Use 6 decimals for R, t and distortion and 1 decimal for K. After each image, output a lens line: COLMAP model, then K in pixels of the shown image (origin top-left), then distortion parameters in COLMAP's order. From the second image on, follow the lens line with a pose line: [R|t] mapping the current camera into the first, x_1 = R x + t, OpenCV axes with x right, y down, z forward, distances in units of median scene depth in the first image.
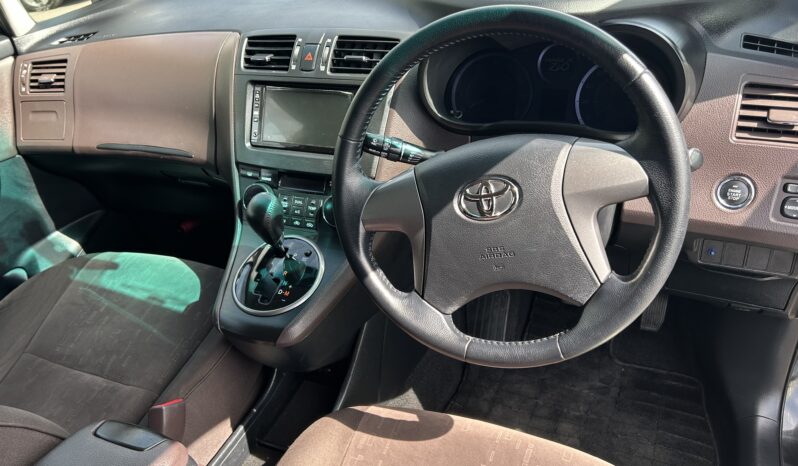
lens RADIAL K [[608.5, 0, 406.4], [0, 608.5, 232.1], [0, 0, 1]] dist [0.044742, -0.045387]
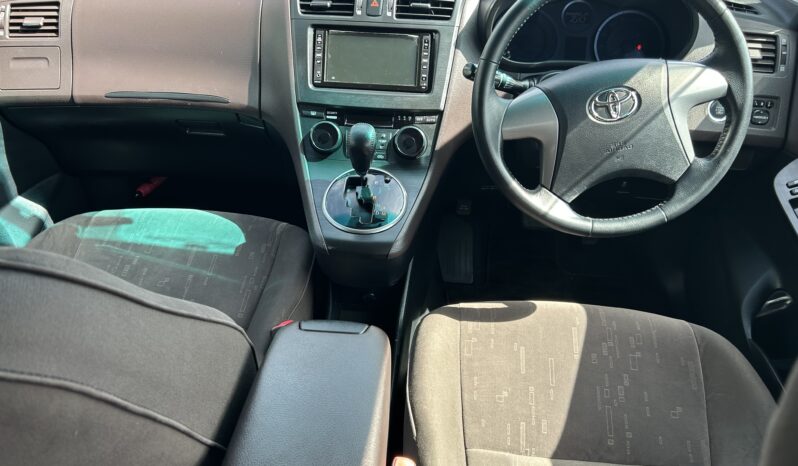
lens RADIAL K [[608.5, 0, 405.6], [0, 608.5, 235.1], [0, 0, 1]] dist [0.044742, -0.045387]
pose [[0.942715, -0.073977, 0.325295, -0.467934], [0.068722, 0.997253, 0.027631, 0.099887], [-0.326445, -0.003693, 0.945209, -0.067134]]
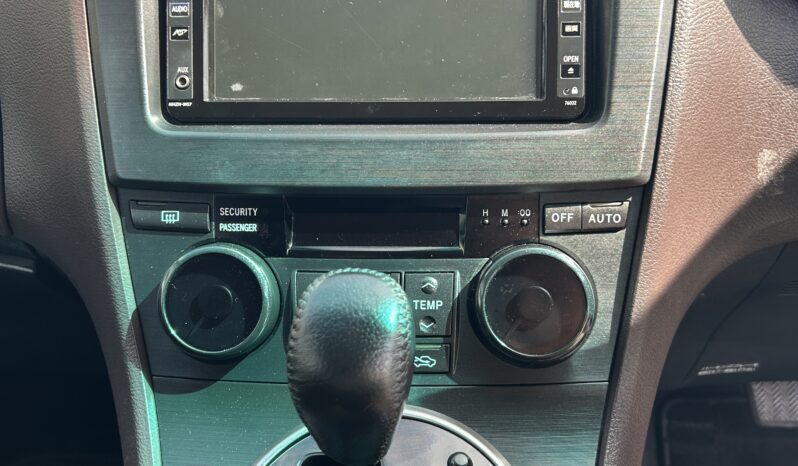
lens RADIAL K [[608.5, 0, 404.0], [0, 608.5, 219.9], [0, 0, 1]] dist [0.044742, -0.045387]
pose [[0.925725, -0.098971, 0.365017, -0.259898], [0.130854, 0.989359, -0.063607, -0.060191], [-0.354837, 0.106646, 0.928826, 0.685563]]
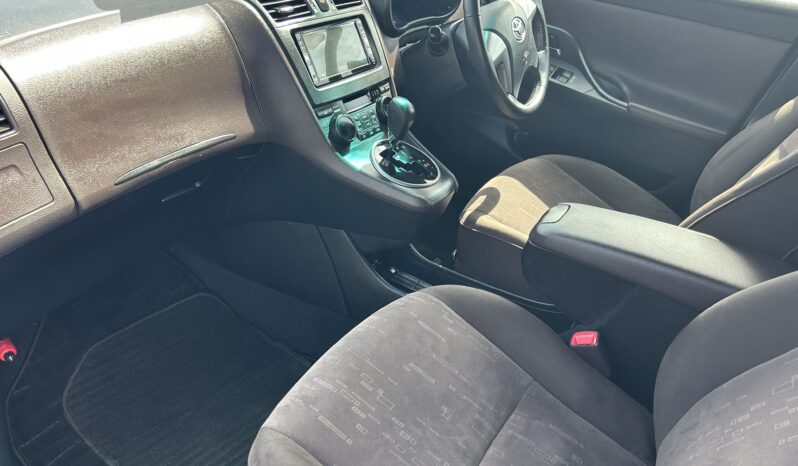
lens RADIAL K [[608.5, 0, 397.4], [0, 608.5, 234.9], [0, 0, 1]] dist [0.044742, -0.045387]
pose [[0.130279, -0.398424, 0.907902, -1.330700], [0.461153, 0.834978, 0.300249, -0.181409], [-0.877705, 0.379566, 0.292514, 0.647185]]
